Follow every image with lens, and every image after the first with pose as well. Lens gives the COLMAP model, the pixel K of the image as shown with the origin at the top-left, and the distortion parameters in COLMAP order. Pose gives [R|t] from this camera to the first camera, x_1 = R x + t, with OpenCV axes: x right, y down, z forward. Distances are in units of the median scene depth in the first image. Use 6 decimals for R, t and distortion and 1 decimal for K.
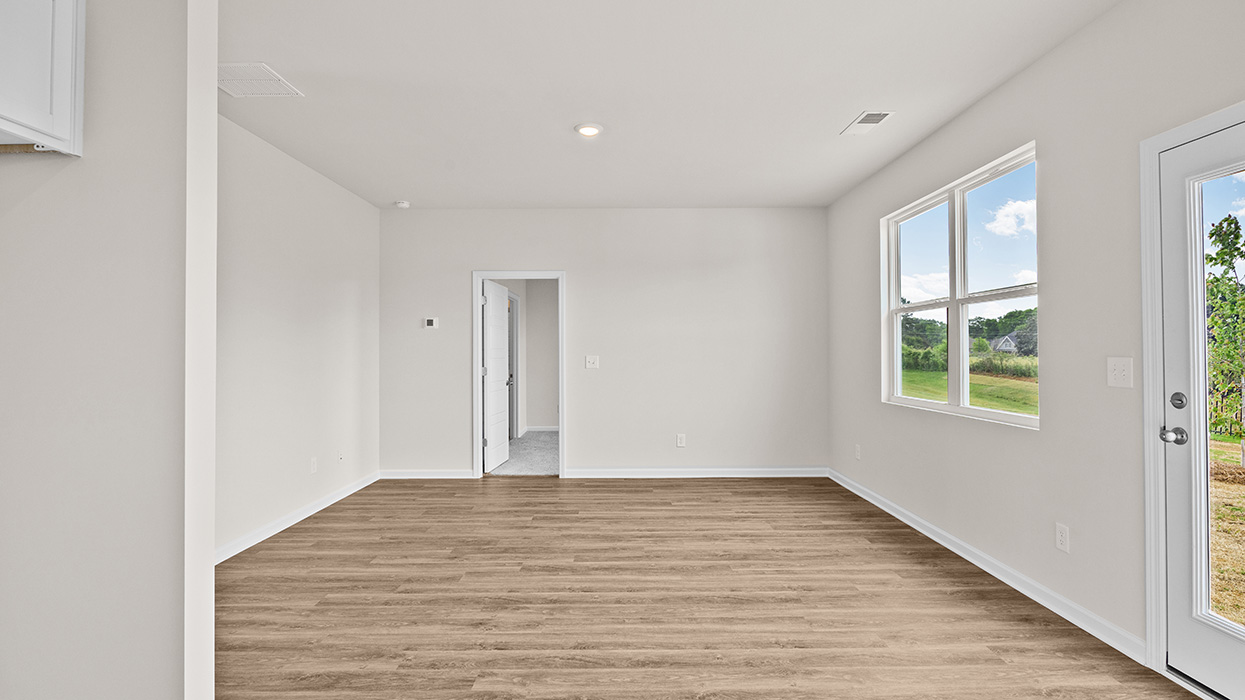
lens RADIAL K [[579.6, 0, 624.4], [0, 579.6, 349.1], [0, 0, 1]] dist [-0.016744, 0.000588]
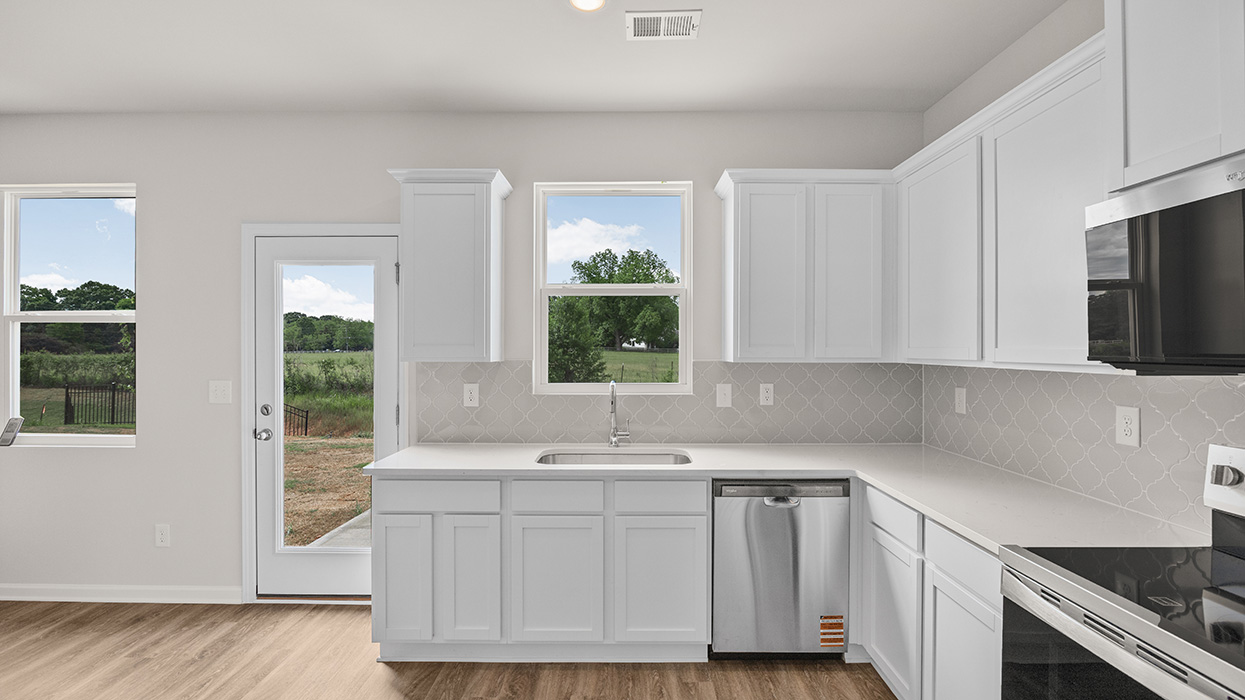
lens RADIAL K [[546.3, 0, 619.2], [0, 546.3, 347.3], [0, 0, 1]] dist [-0.013515, 0.000466]
pose [[0.009901, 0.006447, 0.999930, -0.236995], [-0.008239, 0.999946, -0.006366, -0.039639], [-0.999917, -0.008176, 0.009954, 0.045067]]
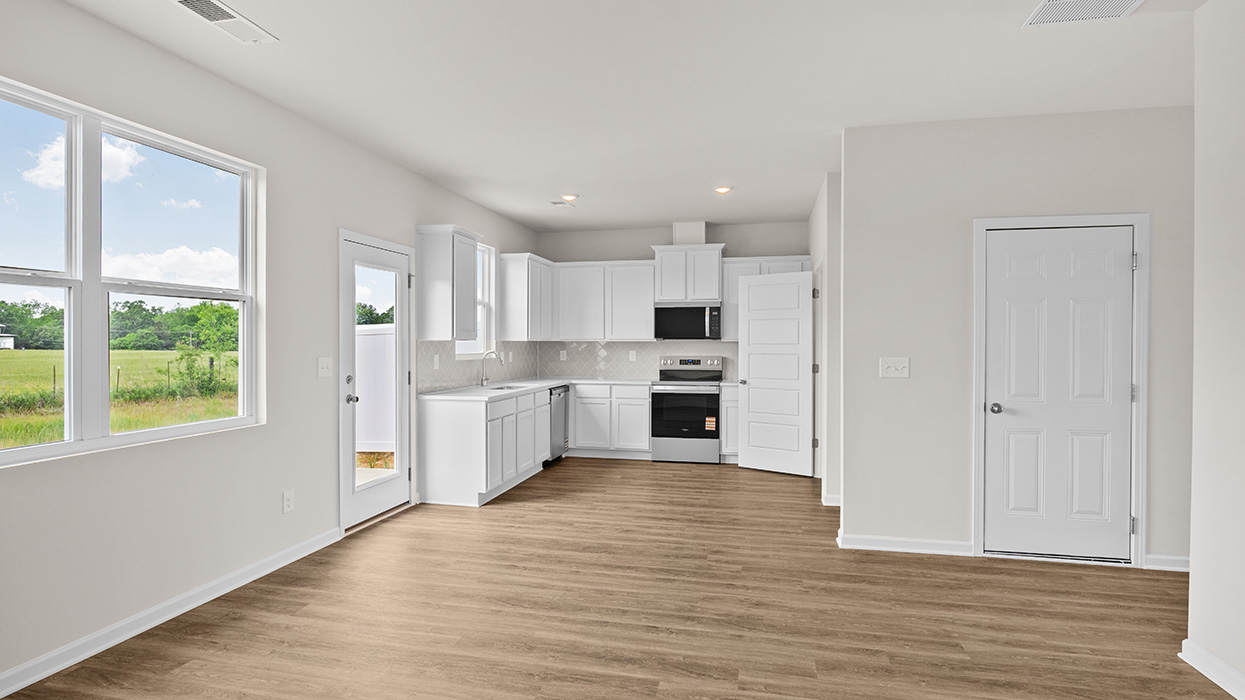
lens RADIAL K [[610.1, 0, 619.3], [0, 610.1, 348.3], [0, 0, 1]] dist [-0.025593, 0.000303]
pose [[-0.972372, 0.001164, 0.233434, -0.186068], [0.001956, 0.999993, 0.003162, -0.009179], [-0.233429, 0.003531, -0.972367, 1.530708]]
